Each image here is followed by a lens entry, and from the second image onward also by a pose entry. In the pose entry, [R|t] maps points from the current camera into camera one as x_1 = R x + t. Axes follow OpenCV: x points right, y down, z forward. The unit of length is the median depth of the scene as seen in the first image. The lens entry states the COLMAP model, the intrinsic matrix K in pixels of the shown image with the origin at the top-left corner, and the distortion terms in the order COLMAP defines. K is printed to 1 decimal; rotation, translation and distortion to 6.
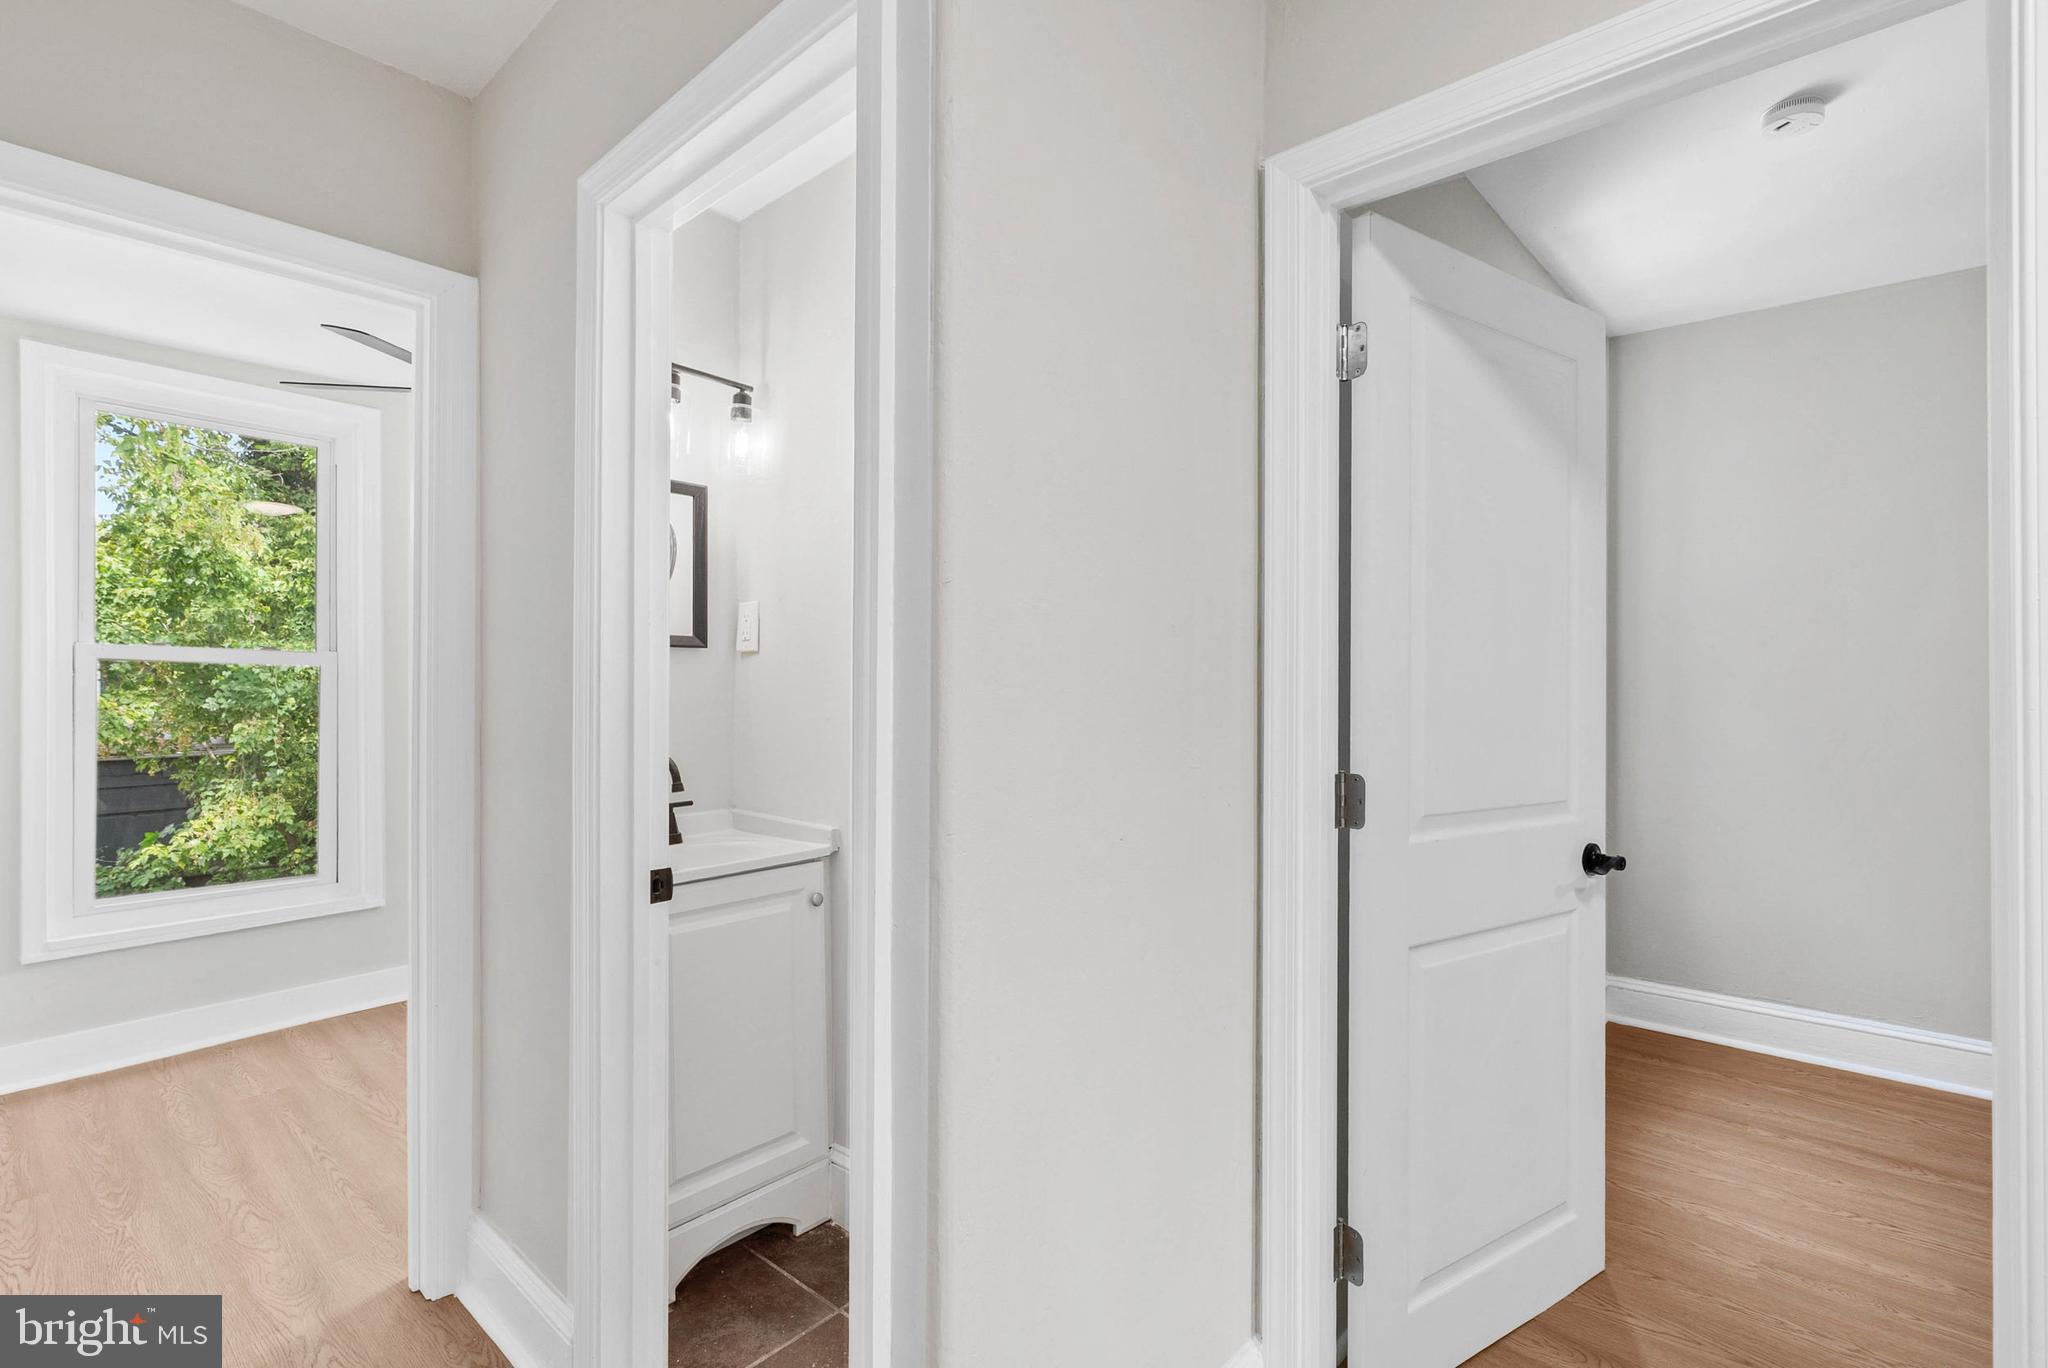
lens RADIAL K [[930.8, 0, 1024.0], [0, 930.8, 684.0], [0, 0, 1]] dist [-0.020974, 0.000118]
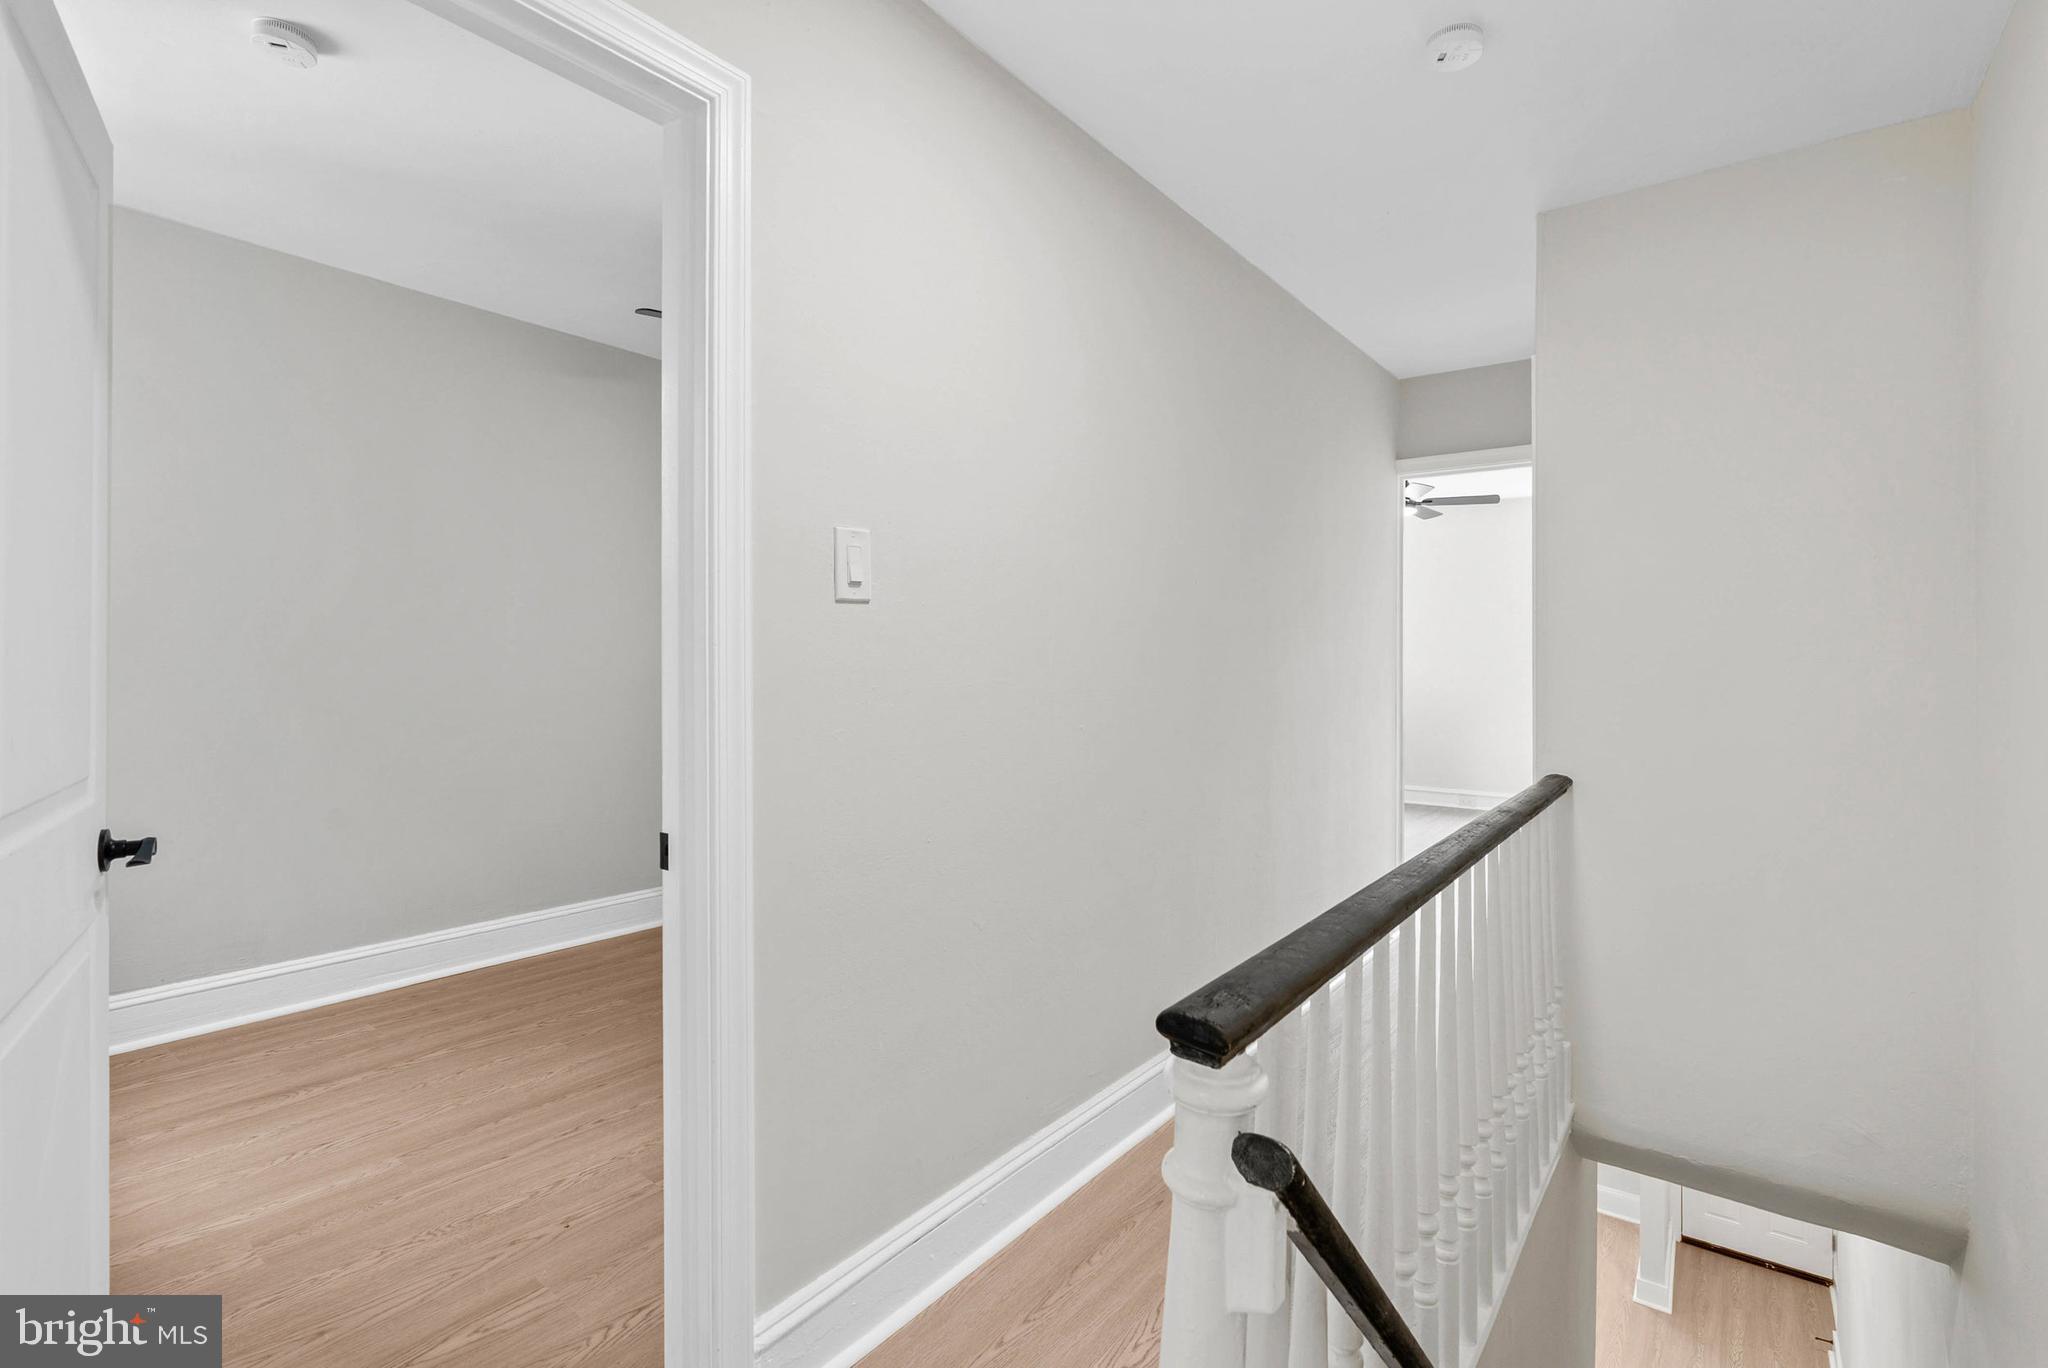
lens RADIAL K [[962.1, 0, 1024.1], [0, 962.1, 647.0], [0, 0, 1]] dist [0.001045, 0.000127]
pose [[-0.073706, 0.002372, 0.997277, -0.060473], [-0.008273, 0.999961, -0.002990, 0.004245], [-0.997246, -0.008471, -0.073684, 0.074578]]
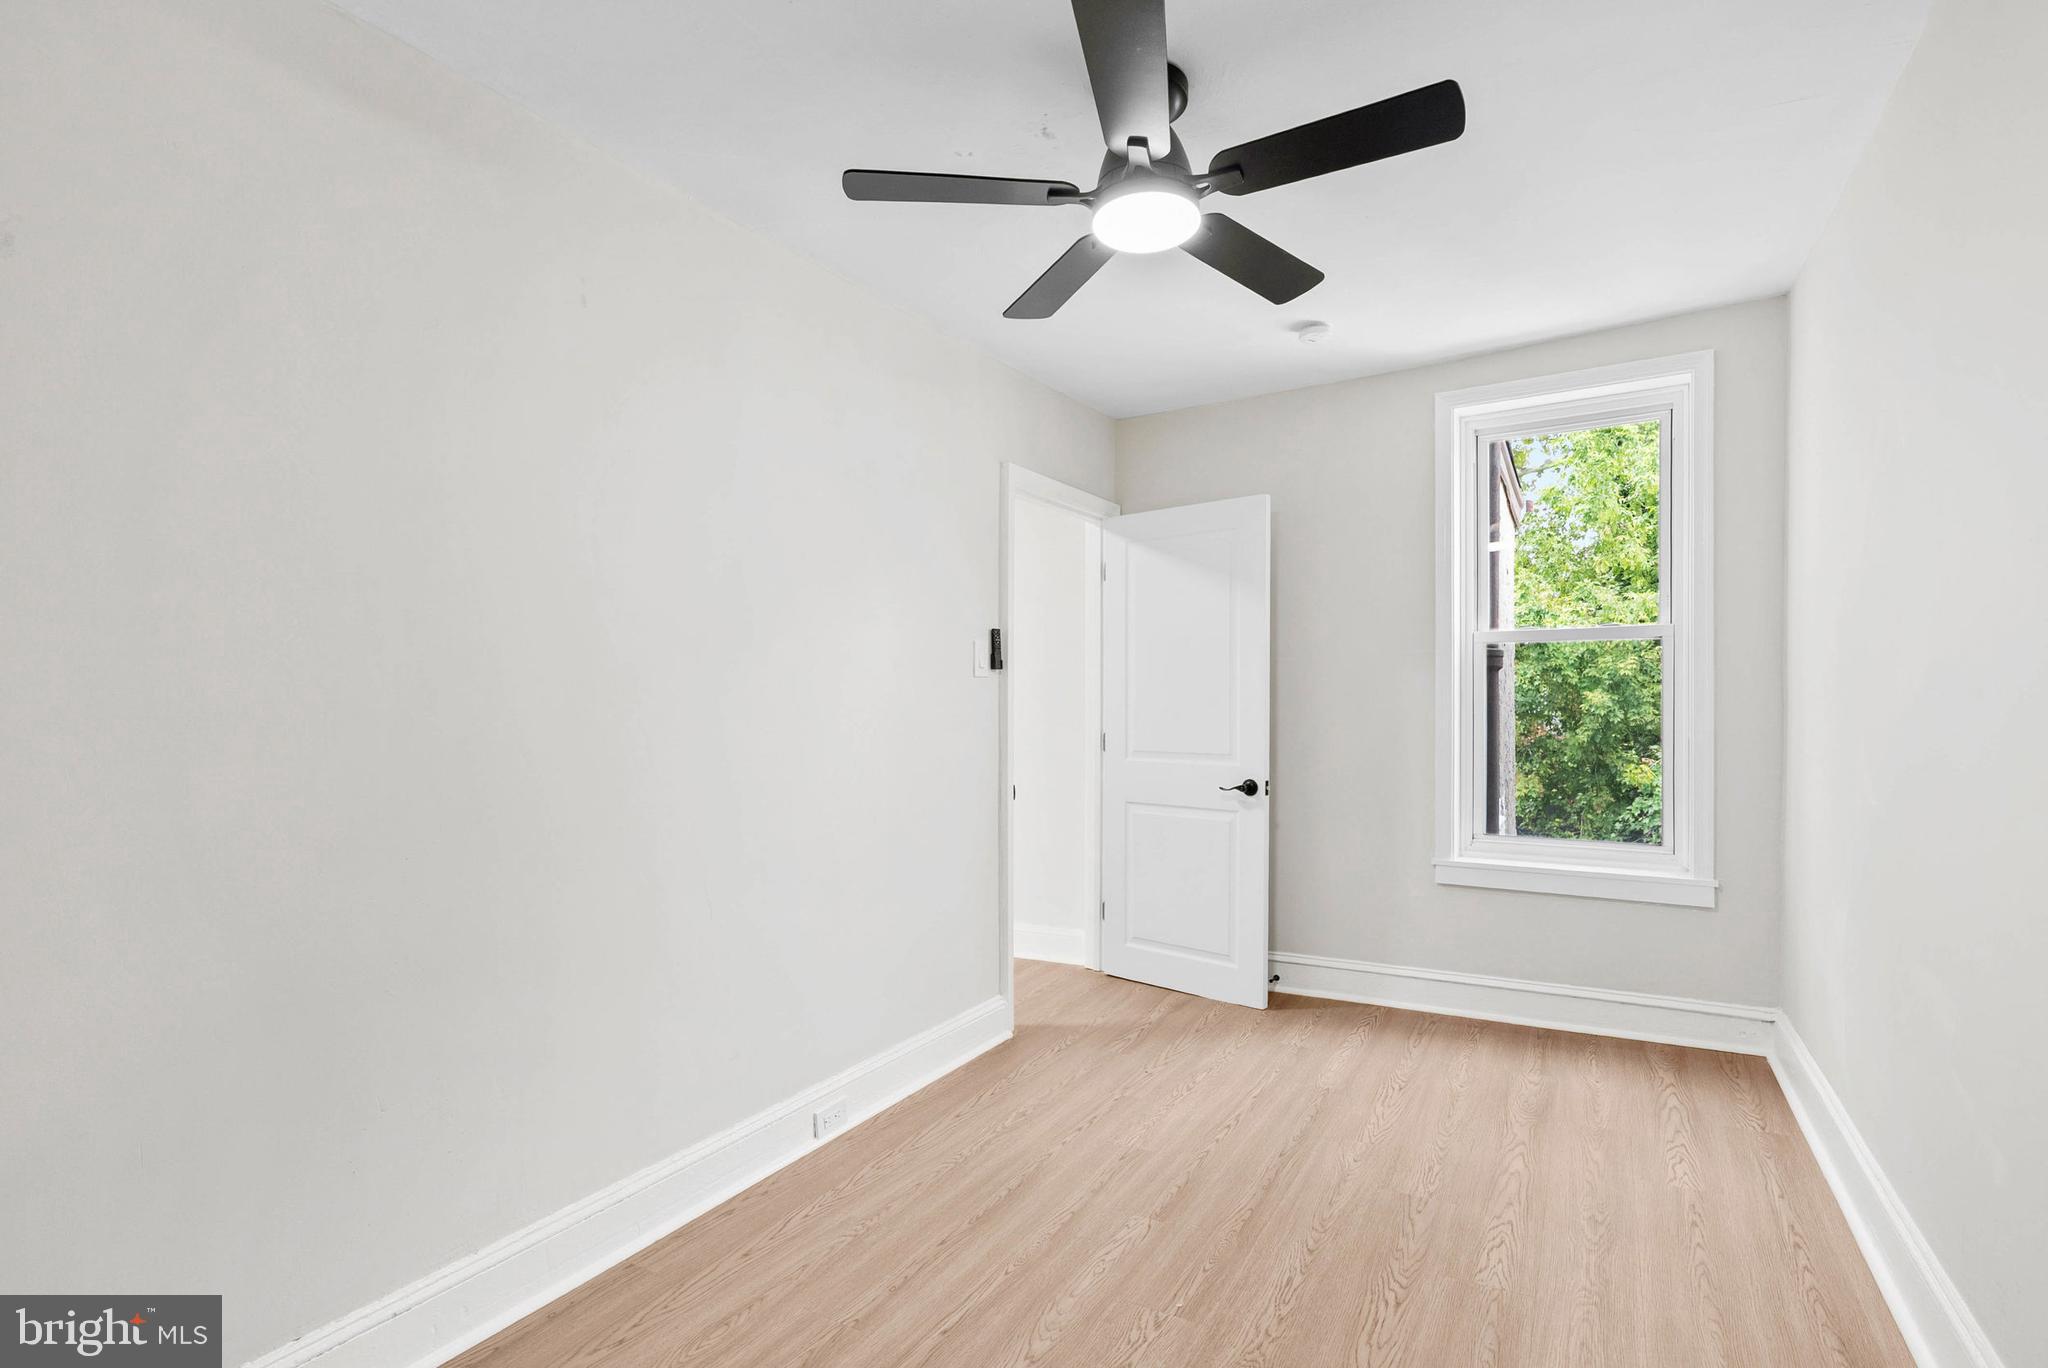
lens RADIAL K [[953.5, 0, 1029.9], [0, 953.5, 671.4], [0, 0, 1]] dist [-0.002483, 0.000684]
pose [[0.192492, -0.045066, -0.980263, 0.617322], [0.014696, 0.998965, -0.043040, 0.008550], [0.981188, -0.006121, 0.192956, 0.051786]]
